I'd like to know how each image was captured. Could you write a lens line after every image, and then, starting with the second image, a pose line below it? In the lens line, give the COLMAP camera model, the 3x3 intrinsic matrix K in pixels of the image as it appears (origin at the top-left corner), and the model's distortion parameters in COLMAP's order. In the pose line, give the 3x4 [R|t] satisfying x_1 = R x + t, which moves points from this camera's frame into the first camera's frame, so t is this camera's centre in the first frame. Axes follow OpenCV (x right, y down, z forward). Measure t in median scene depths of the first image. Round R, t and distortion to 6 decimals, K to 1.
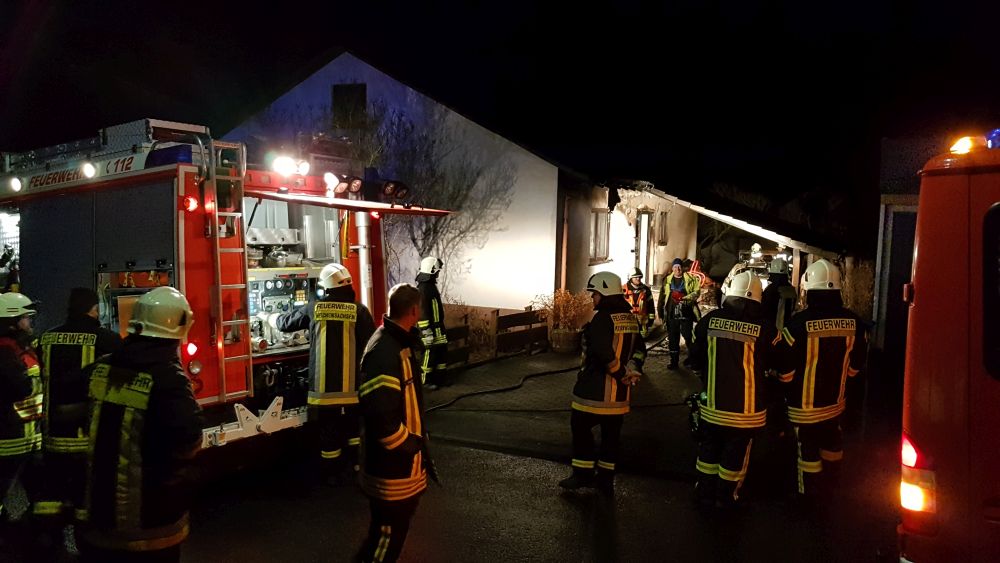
lens RADIAL K [[767.1, 0, 500.0], [0, 767.1, 281.5], [0, 0, 1]] dist [0.102433, -0.195109]
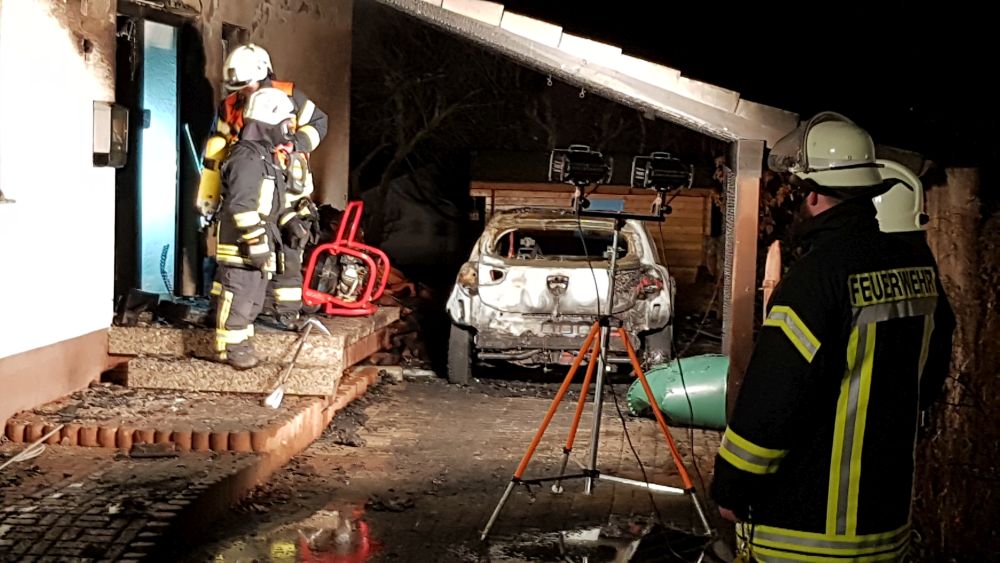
lens RADIAL K [[1773.7, 0, 500.0], [0, 1773.7, 281.5], [0, 0, 1]] dist [0.083429, -0.097930]
pose [[0.942684, -0.021641, 0.332983, 0.099472], [0.021929, 0.999755, 0.002892, -0.000446], [-0.332964, 0.004576, 0.942928, 0.417637]]
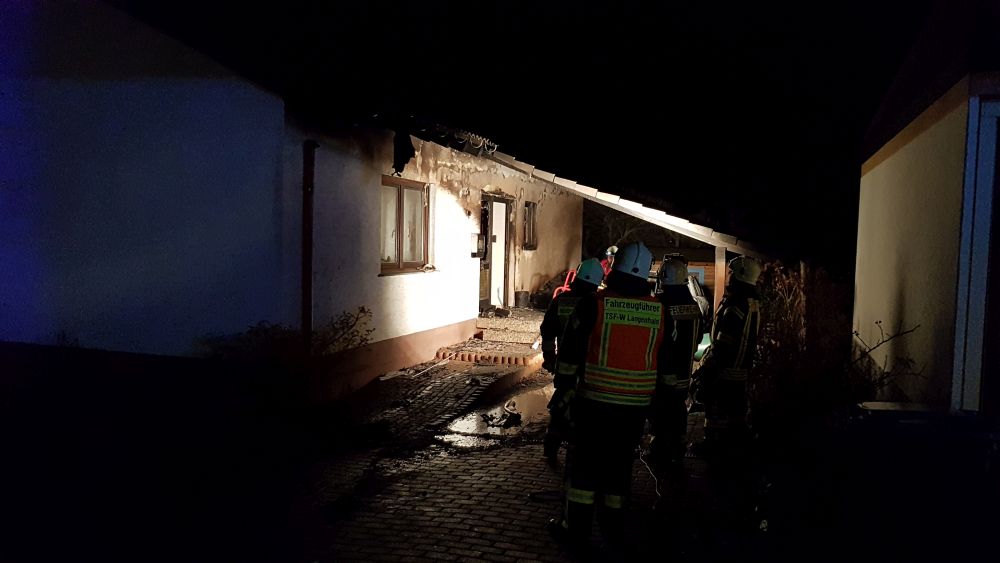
lens RADIAL K [[767.1, 0, 500.0], [0, 767.1, 281.5], [0, 0, 1]] dist [0.102433, -0.195109]
pose [[0.993242, -0.007887, 0.115790, 0.114235], [0.011112, 0.999567, -0.027233, 0.000274], [-0.115525, 0.028336, 0.992900, 0.345695]]
